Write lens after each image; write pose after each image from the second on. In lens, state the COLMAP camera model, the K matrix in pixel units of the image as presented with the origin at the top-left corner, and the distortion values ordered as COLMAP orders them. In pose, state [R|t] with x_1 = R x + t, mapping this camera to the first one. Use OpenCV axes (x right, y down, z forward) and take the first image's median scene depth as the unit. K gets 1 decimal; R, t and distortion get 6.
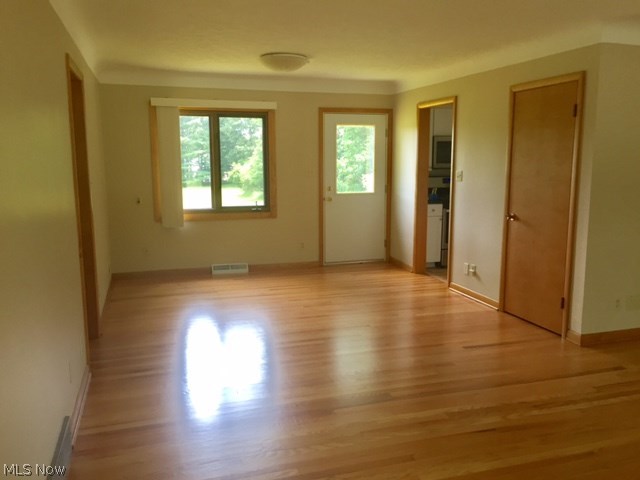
lens RADIAL K [[545.6, 0, 319.8], [0, 545.6, 239.8], [0, 0, 1]] dist [0.013682, 0.002018]
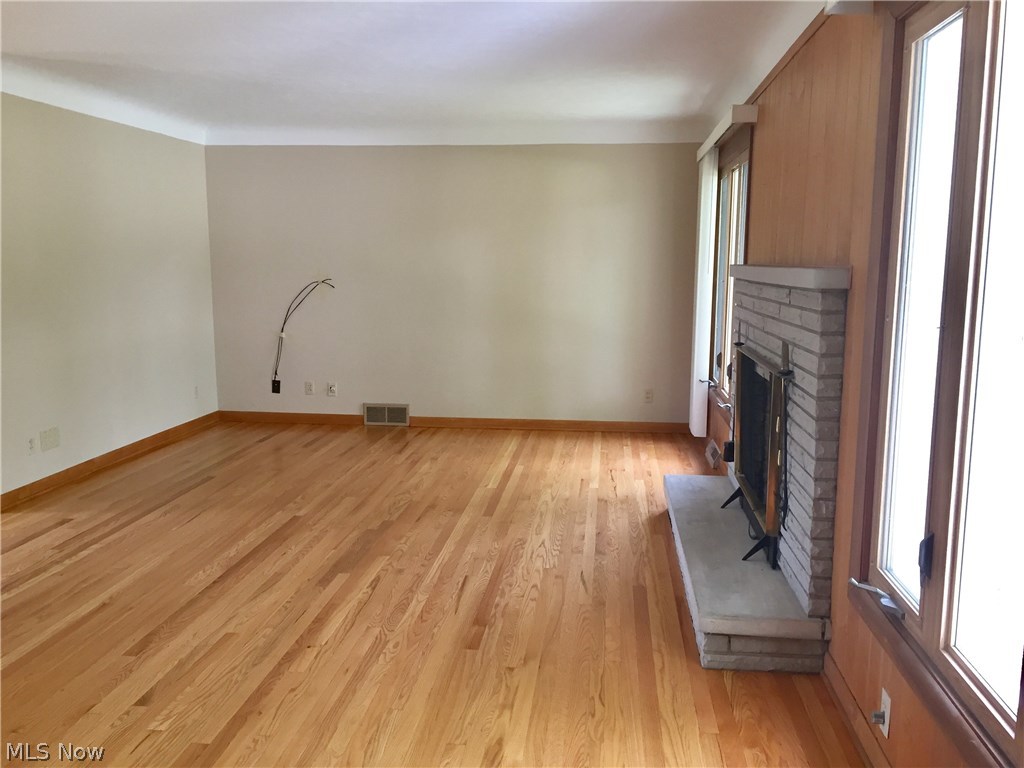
lens RADIAL K [[873.0, 0, 511.9], [0, 873.0, 382.9], [0, 0, 1]] dist [0.013682, 0.002018]
pose [[0.406633, -0.121042, 0.905538, -0.325494], [0.113680, 0.990185, 0.081308, 0.015836], [-0.906491, 0.069879, 0.416402, -0.103345]]
